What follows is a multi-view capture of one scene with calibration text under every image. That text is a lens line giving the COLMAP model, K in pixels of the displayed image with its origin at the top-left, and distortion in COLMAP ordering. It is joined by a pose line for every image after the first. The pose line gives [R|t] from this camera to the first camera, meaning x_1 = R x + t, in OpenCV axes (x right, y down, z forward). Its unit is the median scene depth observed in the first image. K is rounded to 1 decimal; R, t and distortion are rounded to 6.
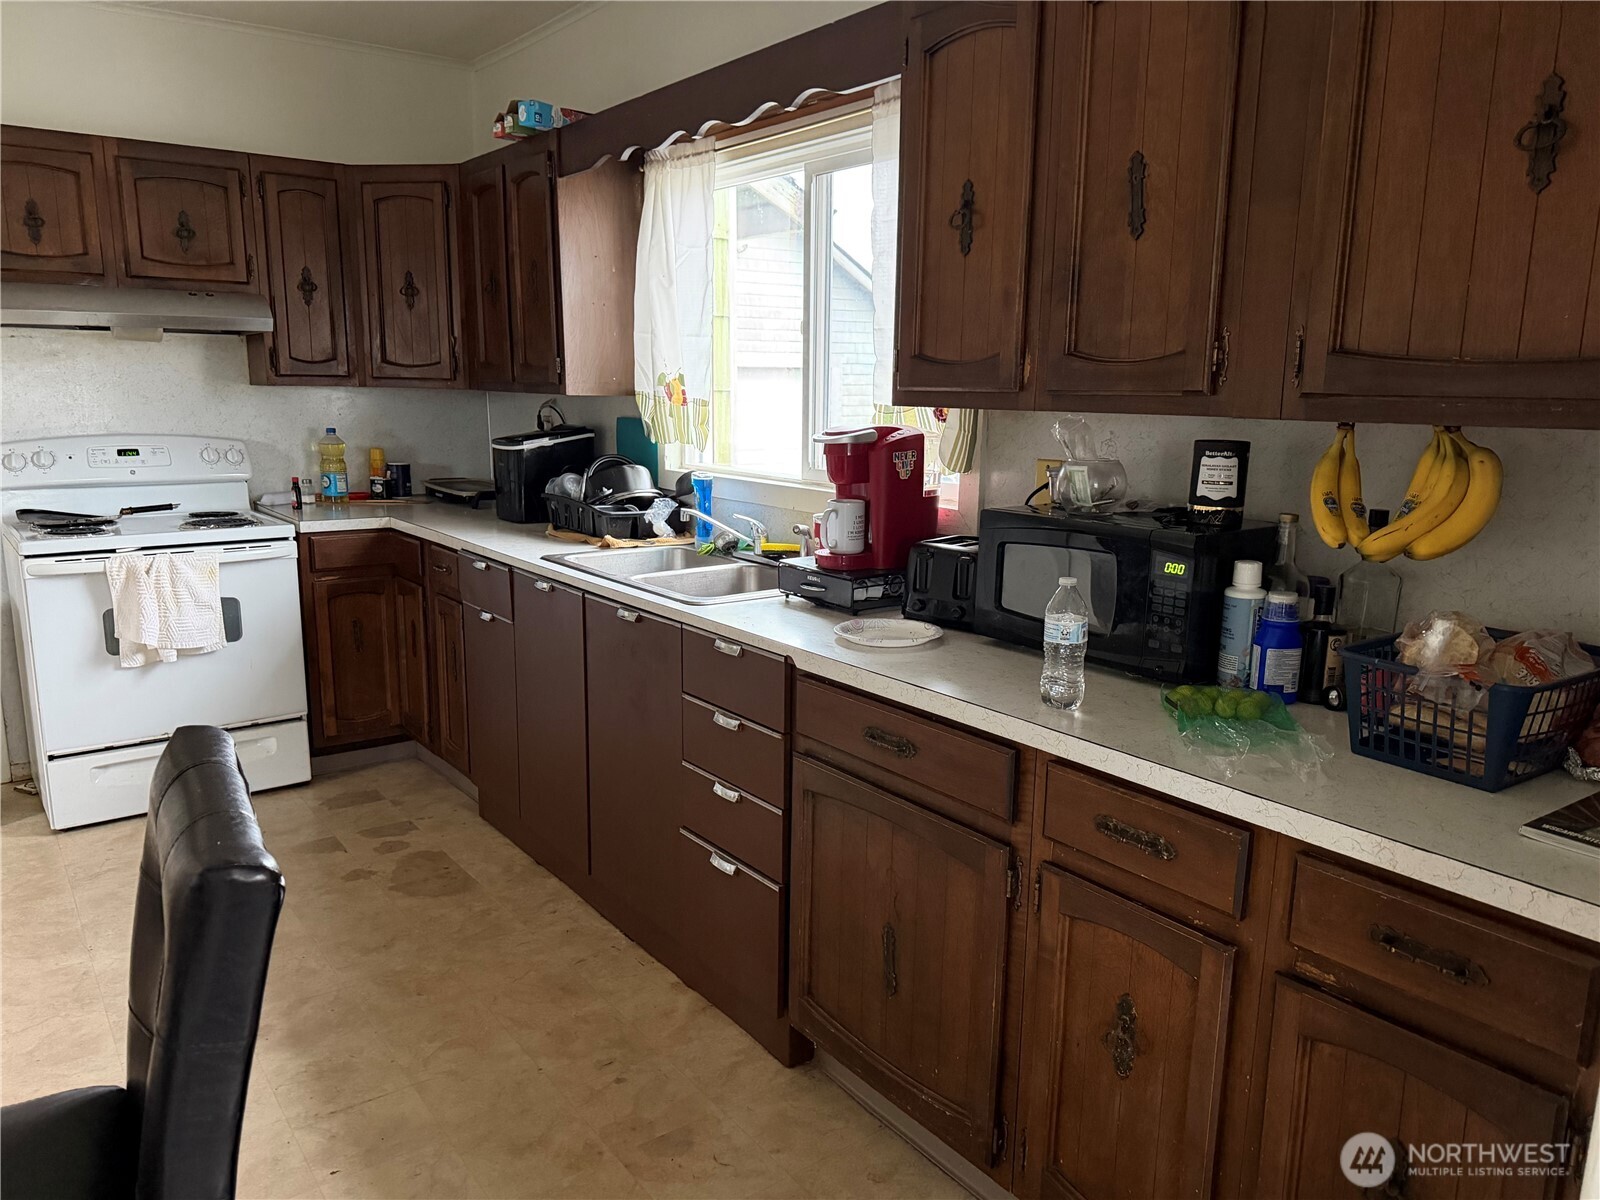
lens RADIAL K [[1131.6, 0, 805.3], [0, 1131.6, 603.9], [0, 0, 1]] dist [0.000935, -0.000950]
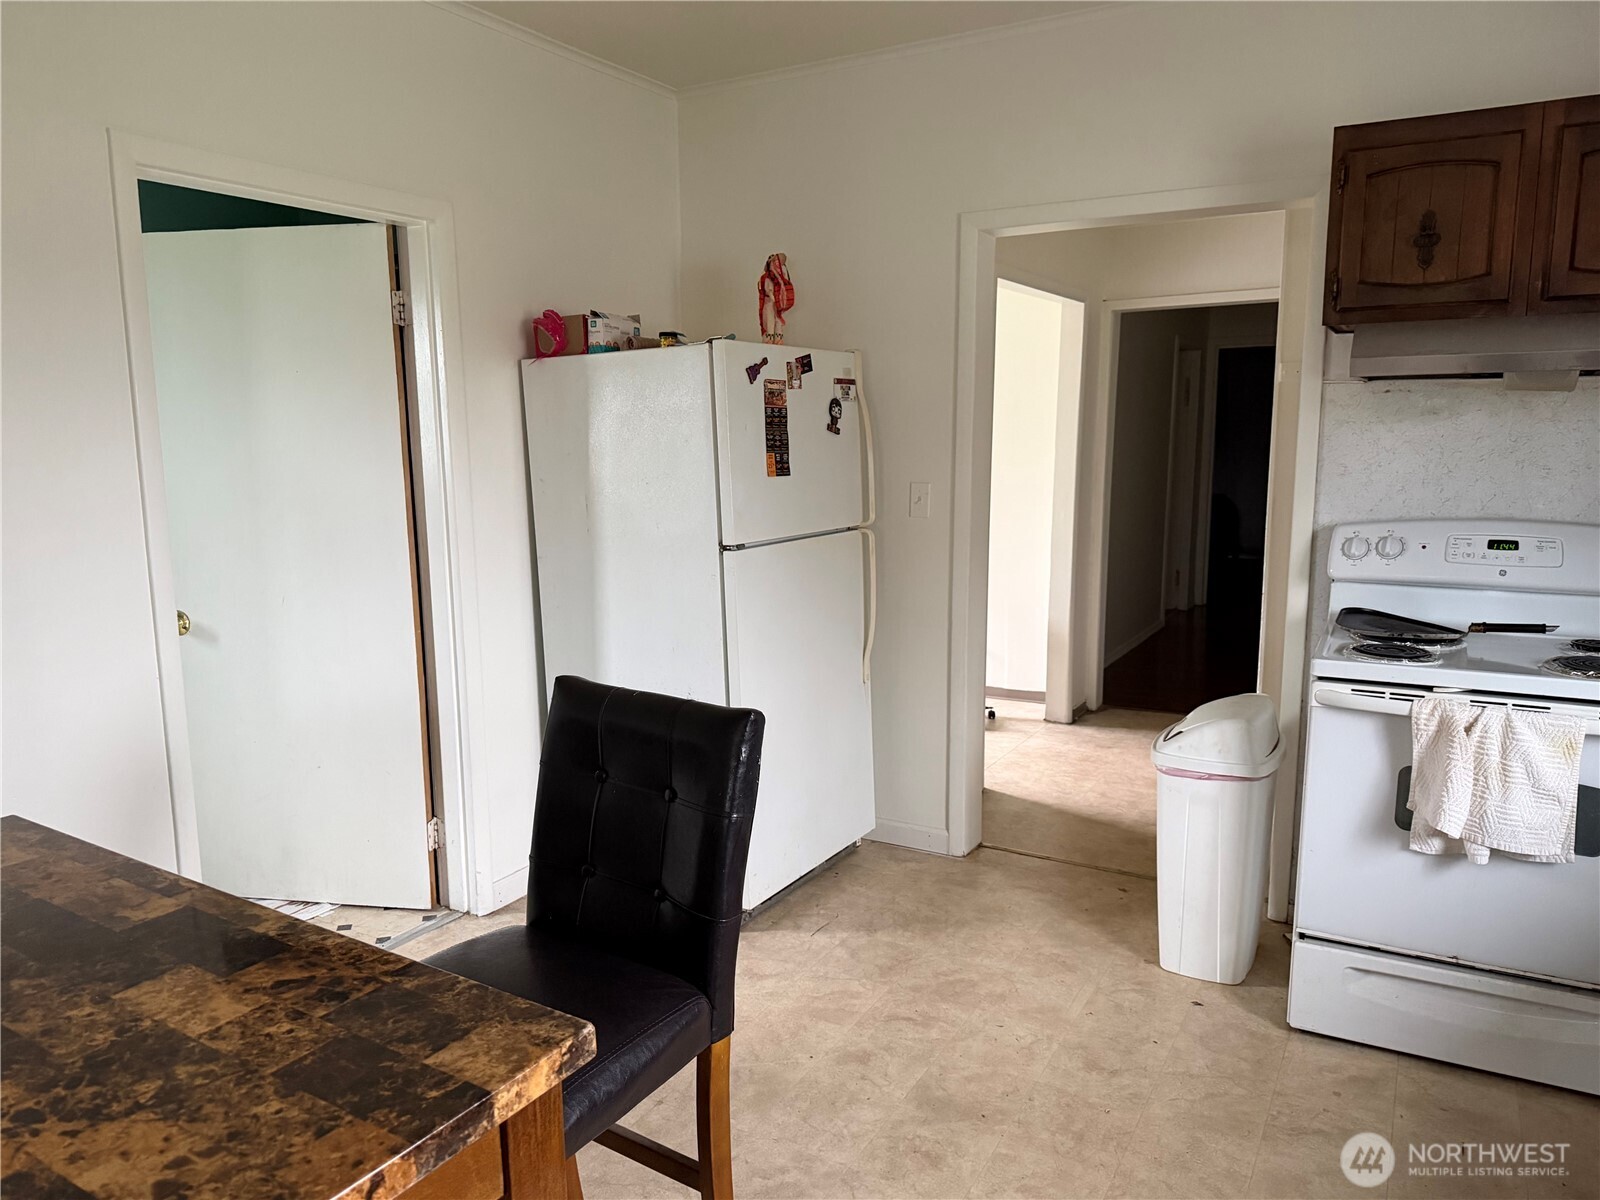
lens RADIAL K [[1131.6, 0, 805.3], [0, 1131.6, 603.9], [0, 0, 1]] dist [0.000935, -0.000950]
pose [[0.394839, 0.131424, -0.909302, -0.125403], [-0.167259, 0.983459, 0.069515, -0.080540], [0.903397, 0.124642, 0.410290, 0.340563]]
